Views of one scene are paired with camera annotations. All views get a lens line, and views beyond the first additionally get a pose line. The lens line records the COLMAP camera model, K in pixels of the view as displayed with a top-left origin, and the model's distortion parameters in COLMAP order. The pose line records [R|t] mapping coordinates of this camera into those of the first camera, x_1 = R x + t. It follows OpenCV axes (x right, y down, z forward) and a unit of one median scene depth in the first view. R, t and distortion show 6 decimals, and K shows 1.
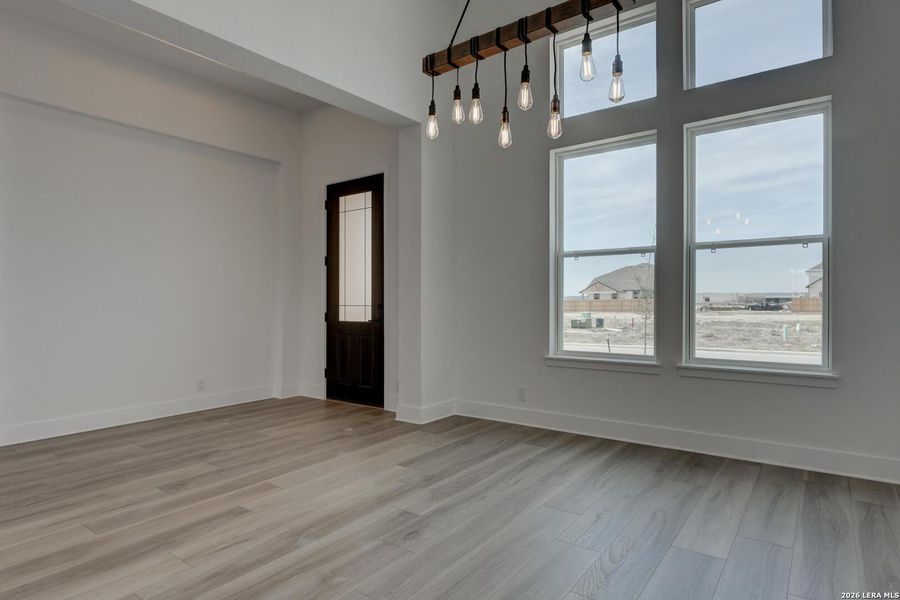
lens RADIAL K [[528.0, 0, 451.7], [0, 528.0, 298.1], [0, 0, 1]] dist [-0.000353, -0.000405]
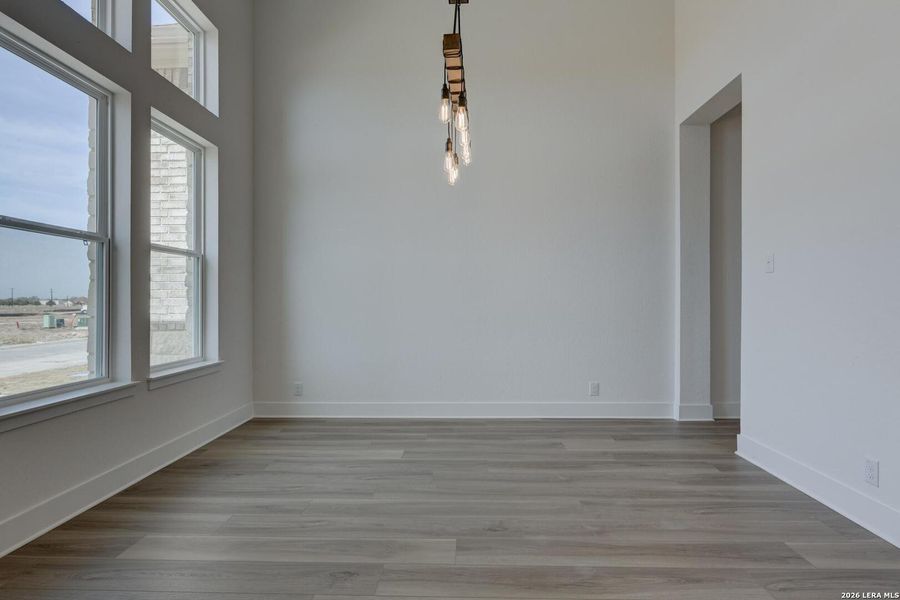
lens RADIAL K [[462.5, 0, 452.1], [0, 462.5, 308.6], [0, 0, 1]] dist [-0.002769, -0.000611]
pose [[-0.567223, -0.004061, 0.823554, -0.687557], [0.005560, 0.999946, 0.008760, 0.007337], [-0.823546, 0.009548, -0.567170, 1.411071]]
